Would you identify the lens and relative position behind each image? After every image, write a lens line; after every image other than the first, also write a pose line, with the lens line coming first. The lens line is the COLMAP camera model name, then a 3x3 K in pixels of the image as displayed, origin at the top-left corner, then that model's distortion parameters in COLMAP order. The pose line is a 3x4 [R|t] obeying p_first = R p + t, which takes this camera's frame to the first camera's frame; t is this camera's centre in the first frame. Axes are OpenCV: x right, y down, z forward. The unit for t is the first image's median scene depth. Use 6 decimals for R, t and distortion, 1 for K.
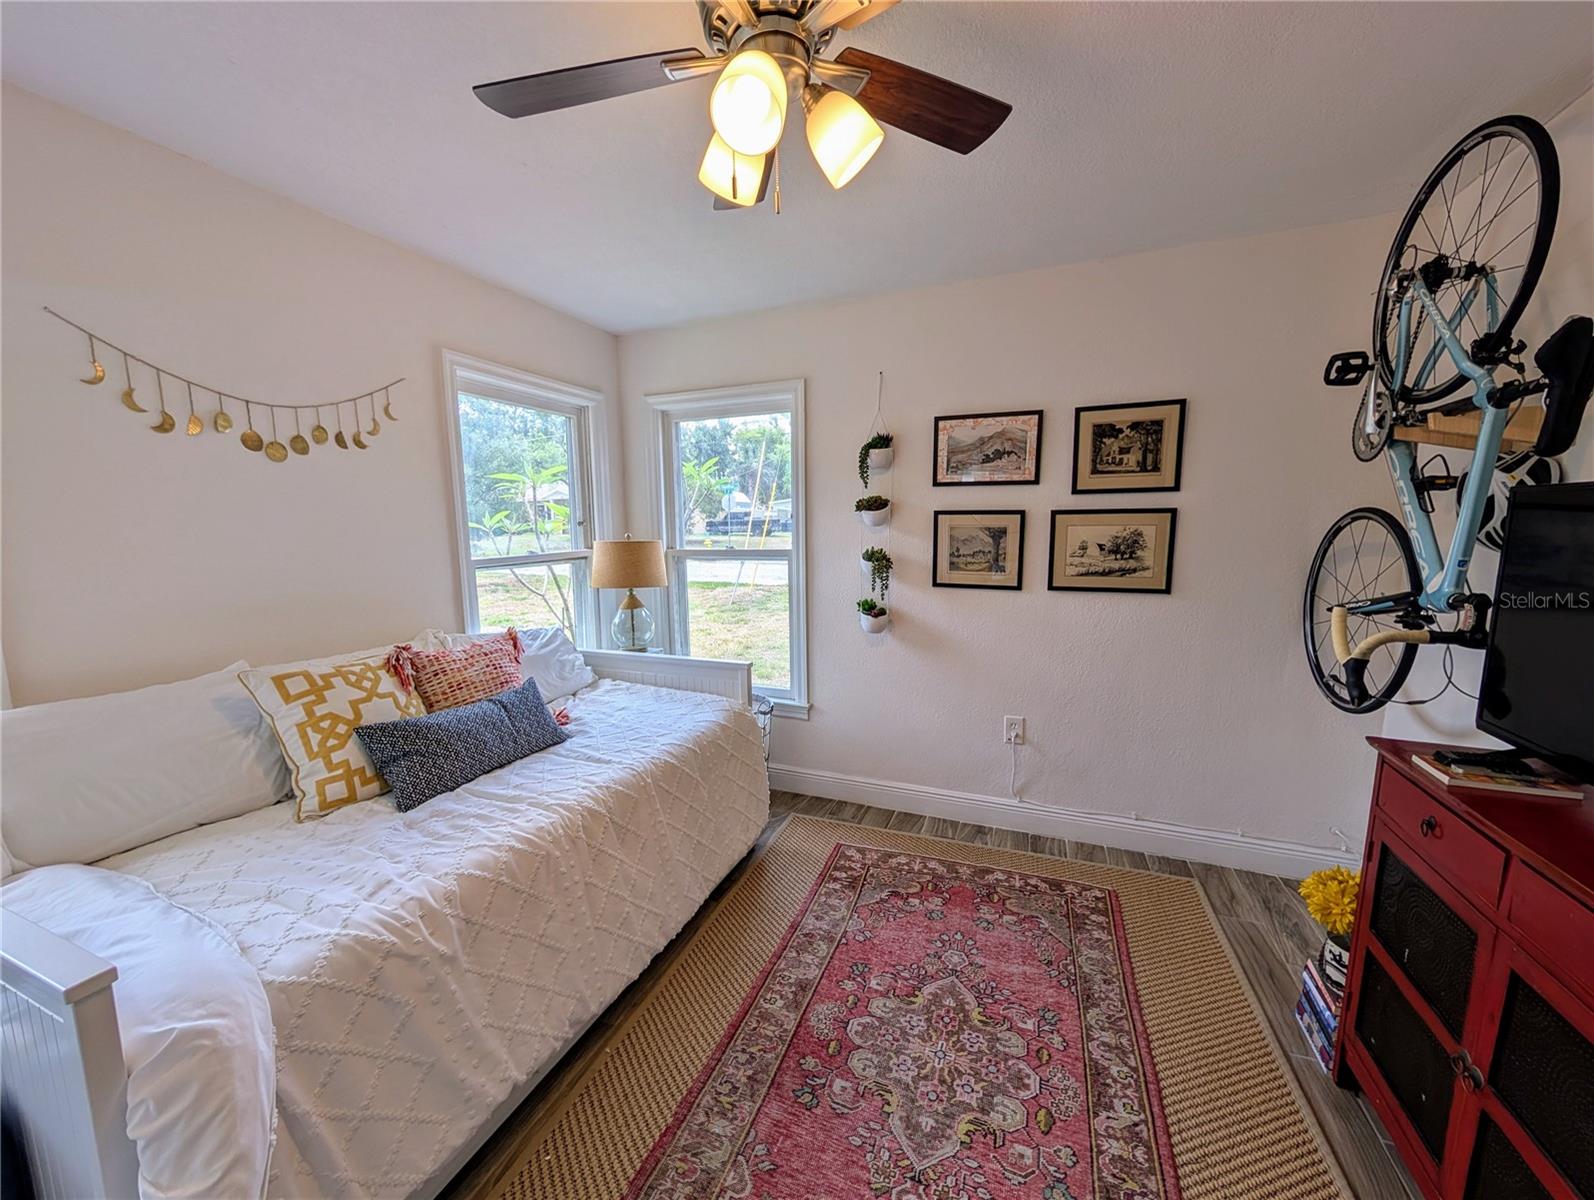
lens RADIAL K [[605.1, 0, 793.2], [0, 605.1, 603.1], [0, 0, 1]] dist [-0.000115, 0.000163]
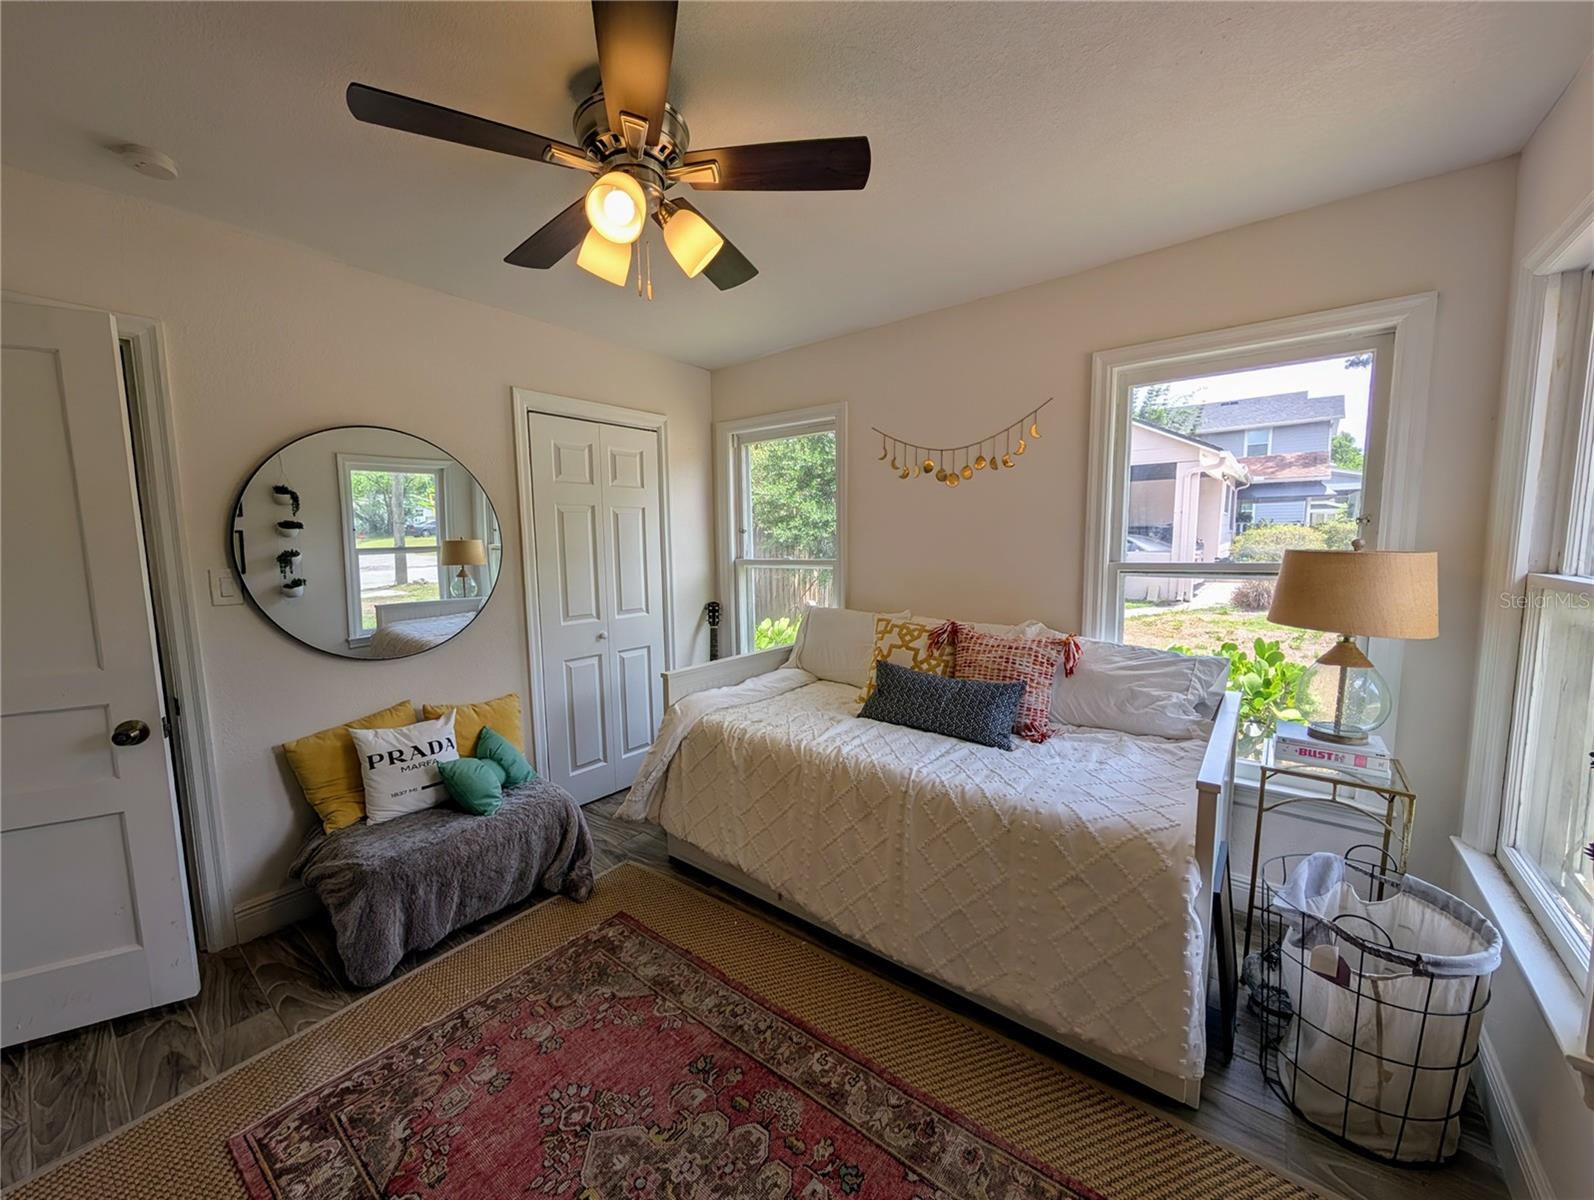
lens RADIAL K [[605.1, 0, 793.2], [0, 605.1, 601.6], [0, 0, 1]] dist [-0.000115, 0.000163]
pose [[-0.275528, 0.118171, -0.954002, 0.829613], [-0.107825, 0.982354, 0.152824, -0.160023], [0.955227, 0.144972, -0.257924, 1.201827]]
